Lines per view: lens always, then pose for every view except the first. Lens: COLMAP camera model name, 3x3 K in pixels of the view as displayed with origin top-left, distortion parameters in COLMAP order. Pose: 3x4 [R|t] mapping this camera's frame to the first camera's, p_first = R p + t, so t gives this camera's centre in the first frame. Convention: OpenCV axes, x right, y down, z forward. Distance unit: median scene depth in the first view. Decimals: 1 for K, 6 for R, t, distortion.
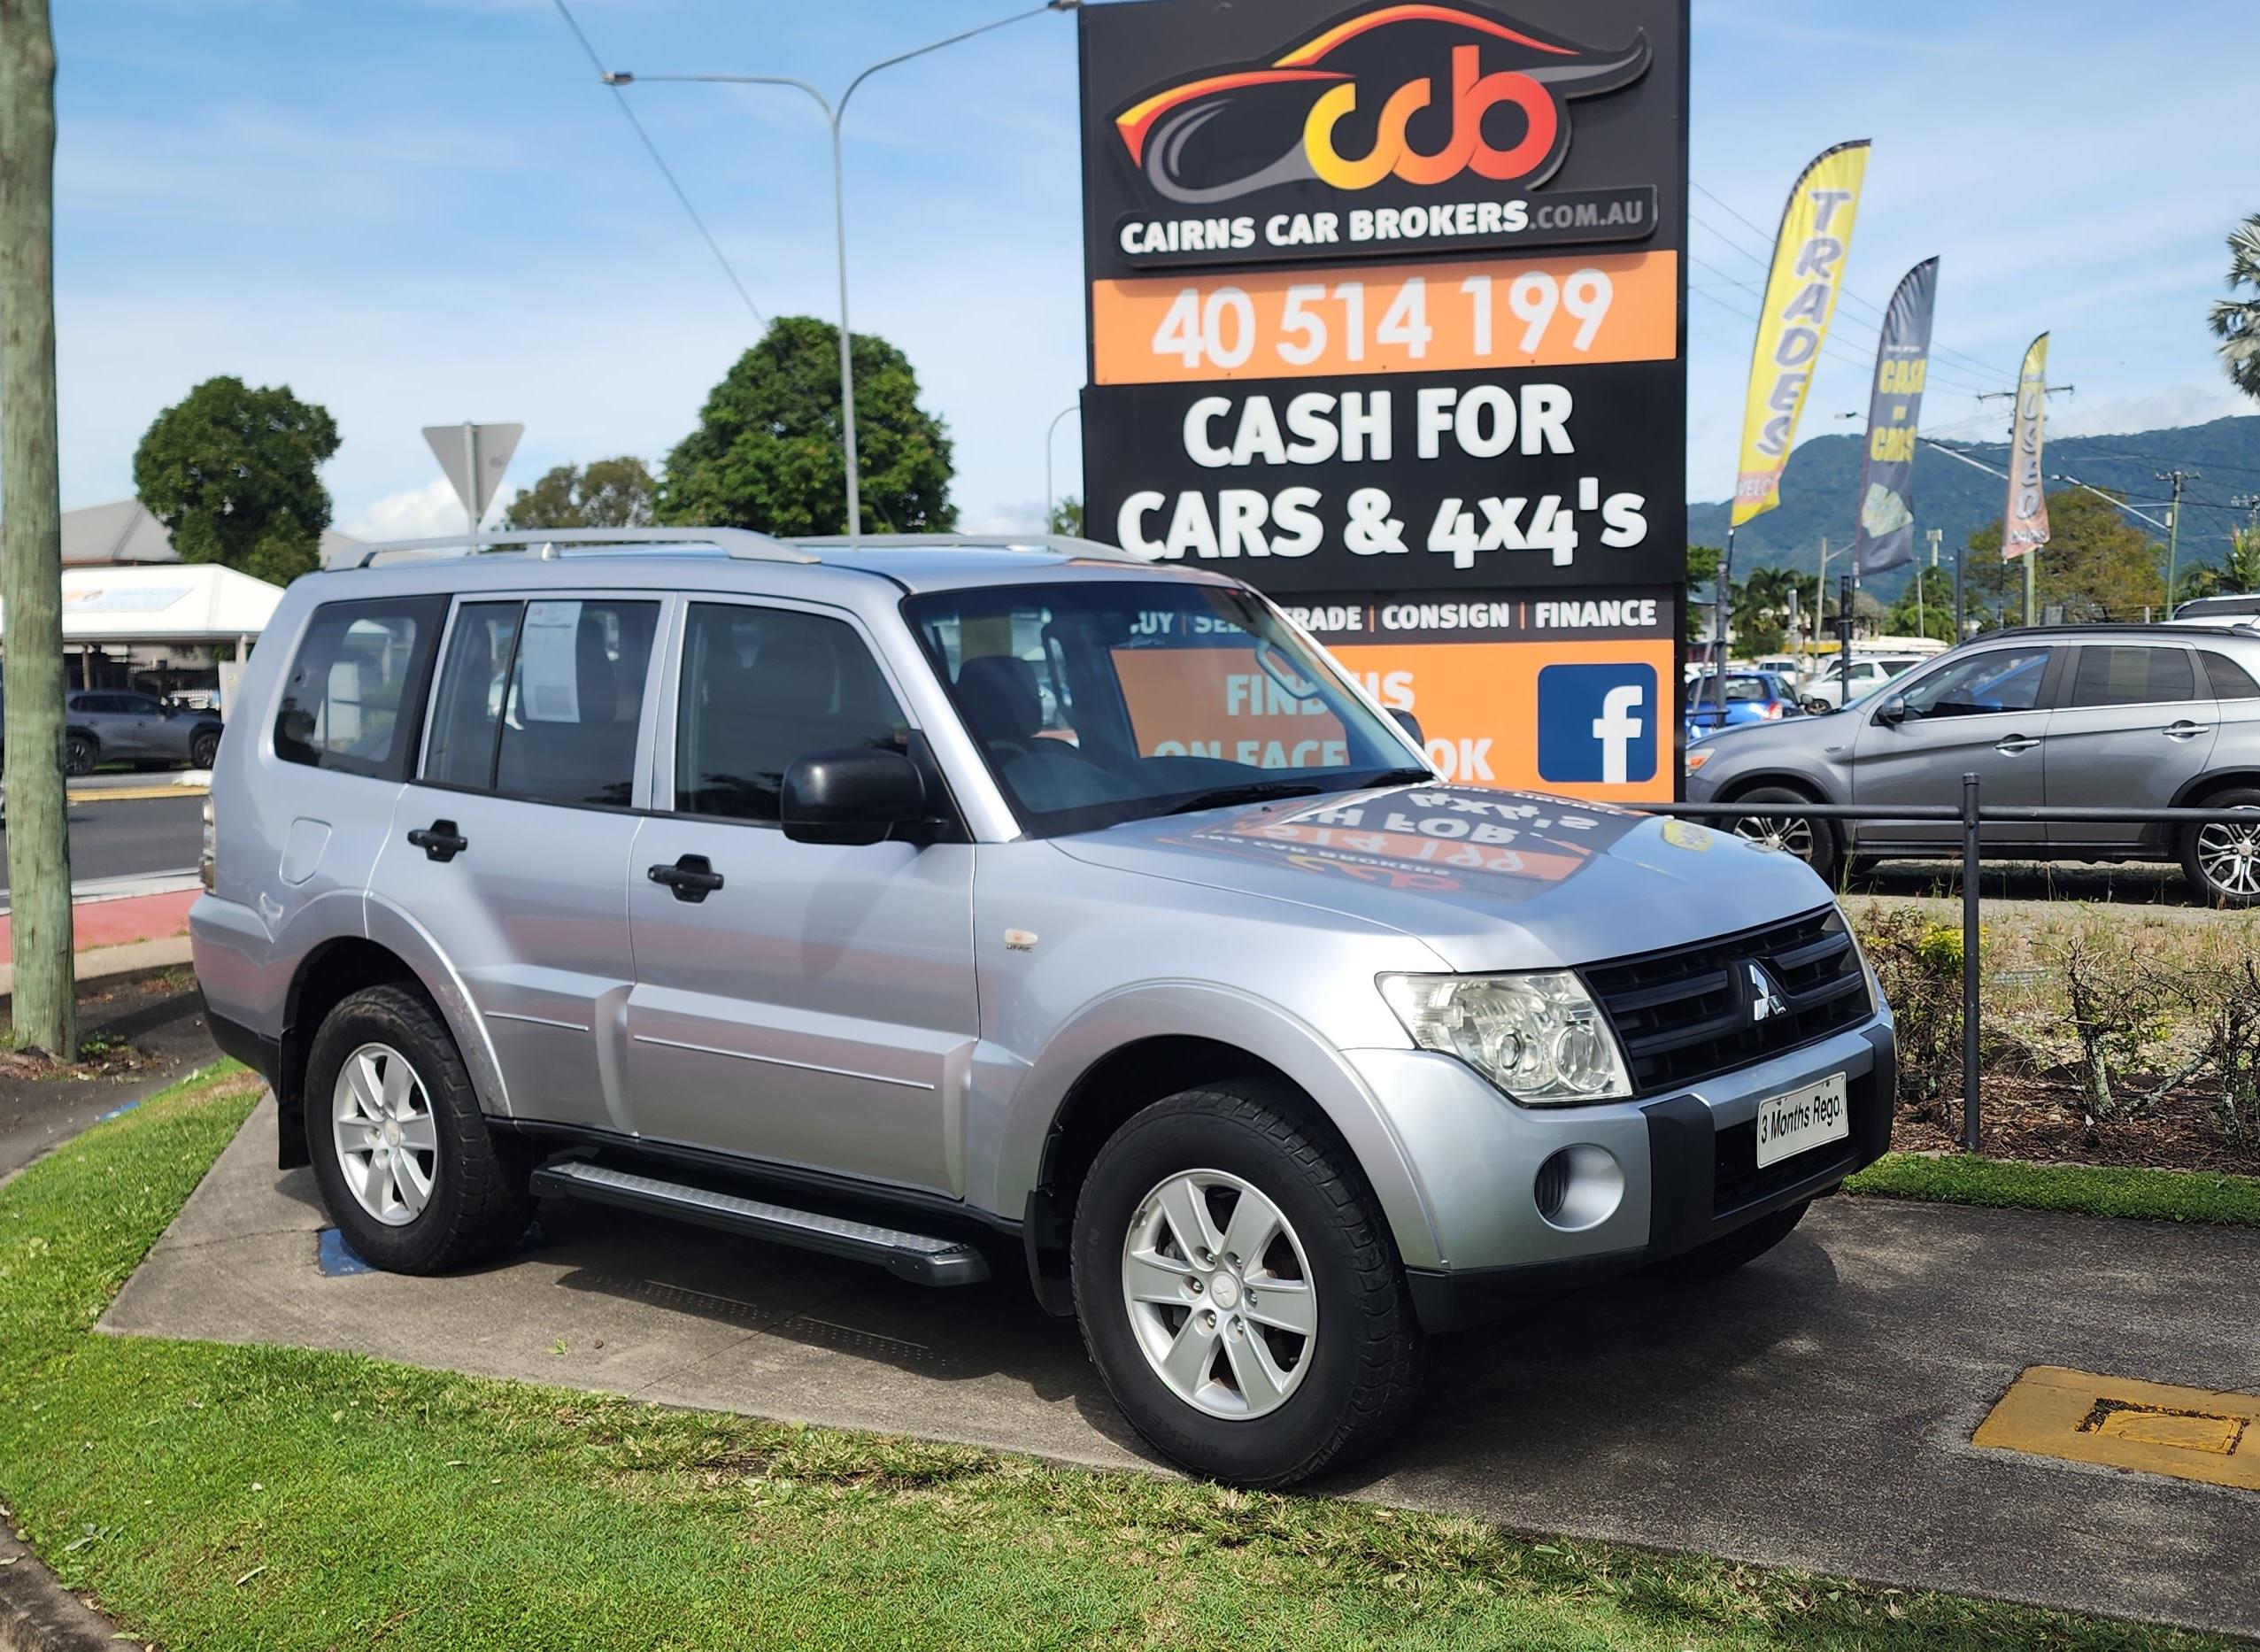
lens RADIAL K [[2430.5, 0, 1295.2], [0, 2430.5, 870.1], [0, 0, 1]] dist [0.086429, 0.000000]
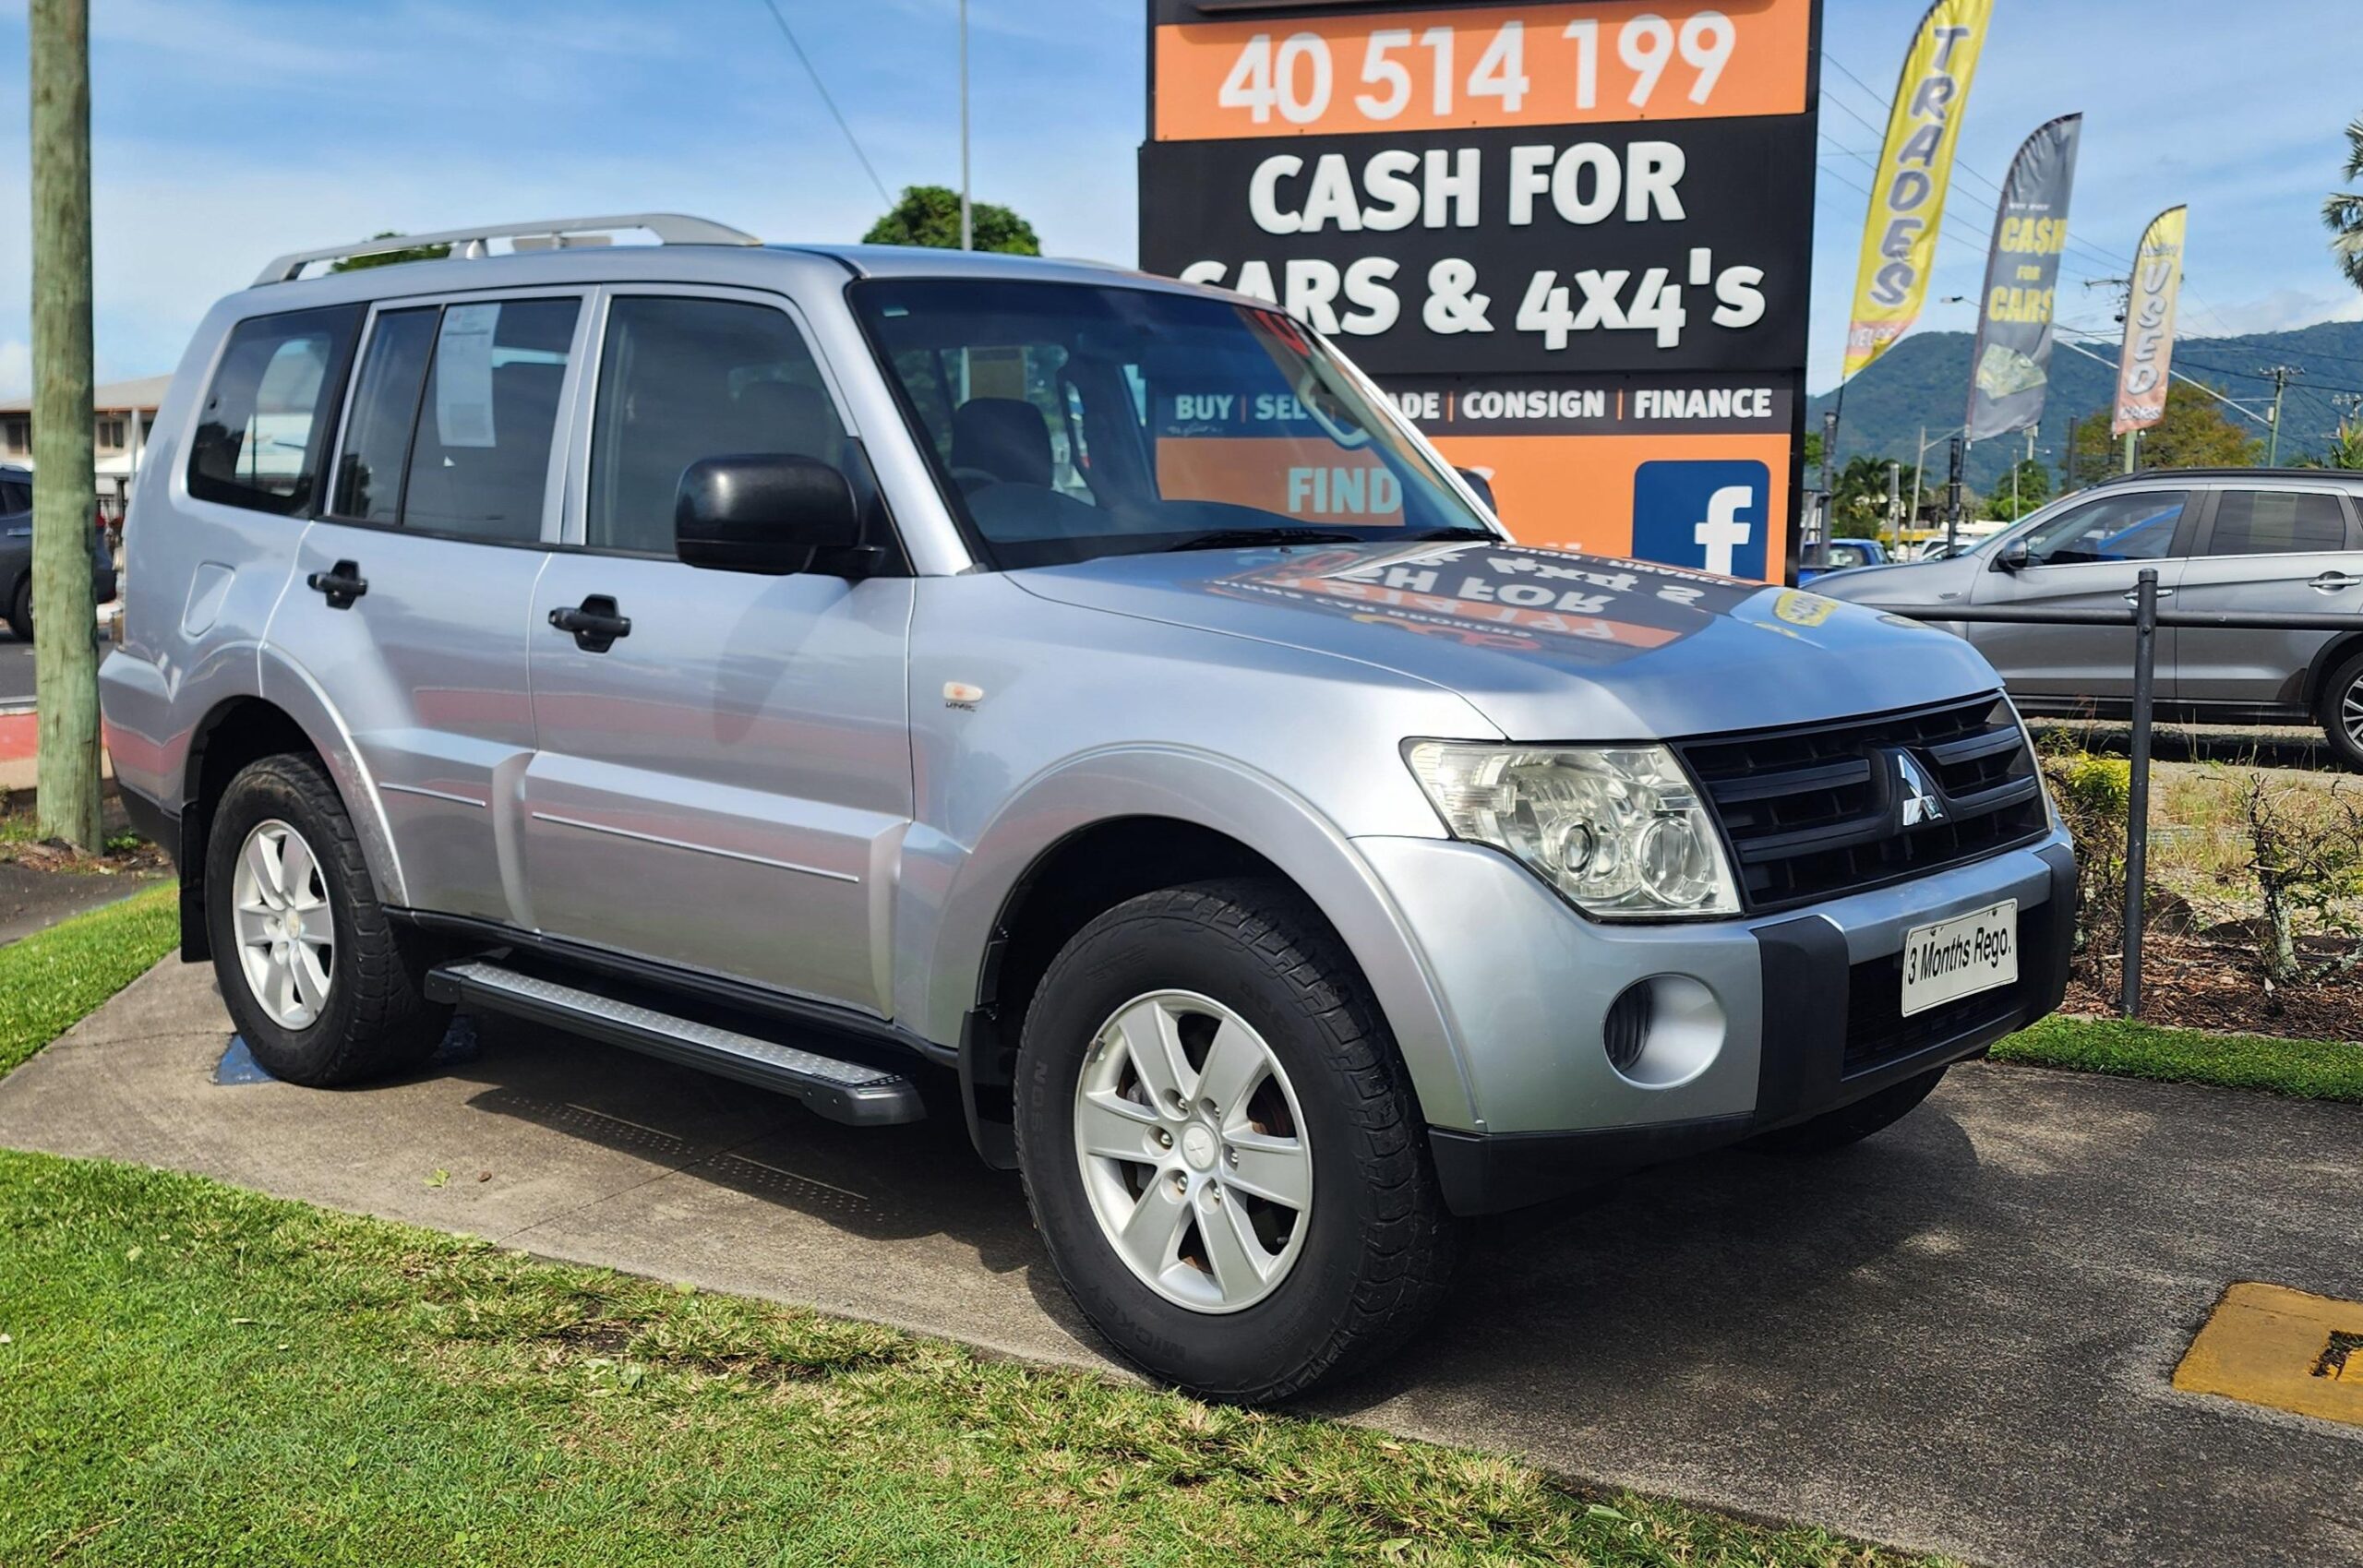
lens RADIAL K [[2297.9, 0, 1274.1], [0, 2297.9, 804.3], [0, 0, 1]] dist [0.061170, 0.000000]
pose [[0.998083, 0.032312, -0.052792, 0.016295], [-0.030891, 0.999144, 0.027504, 0.022891], [0.053635, -0.025821, 0.998227, 0.146493]]
